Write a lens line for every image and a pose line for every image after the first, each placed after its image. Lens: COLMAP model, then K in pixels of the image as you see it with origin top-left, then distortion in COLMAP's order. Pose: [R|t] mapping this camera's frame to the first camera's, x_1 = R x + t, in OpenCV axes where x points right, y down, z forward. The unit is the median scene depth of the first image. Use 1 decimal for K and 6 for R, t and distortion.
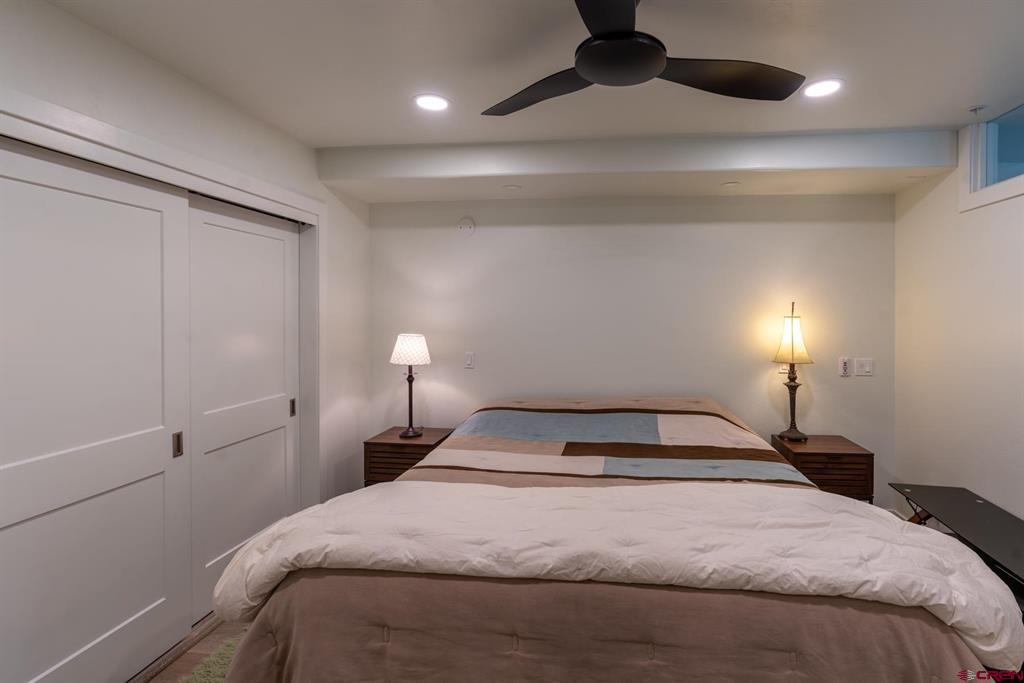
lens RADIAL K [[471.7, 0, 534.6], [0, 471.7, 324.1], [0, 0, 1]] dist [-0.008563, 0.000486]
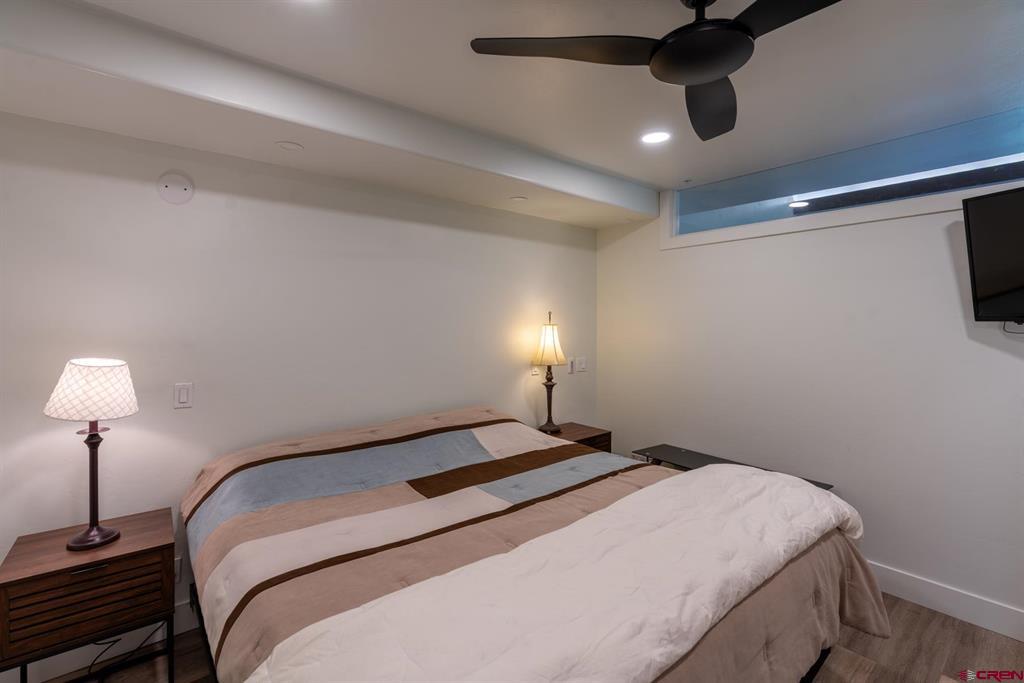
lens RADIAL K [[471.7, 0, 513.1], [0, 471.7, 330.8], [0, 0, 1]] dist [-0.008563, 0.000486]
pose [[0.689091, -0.015856, 0.724501, -0.342402], [0.019970, 0.999796, 0.002886, -0.005829], [-0.724400, 0.012480, 0.689267, 0.275642]]
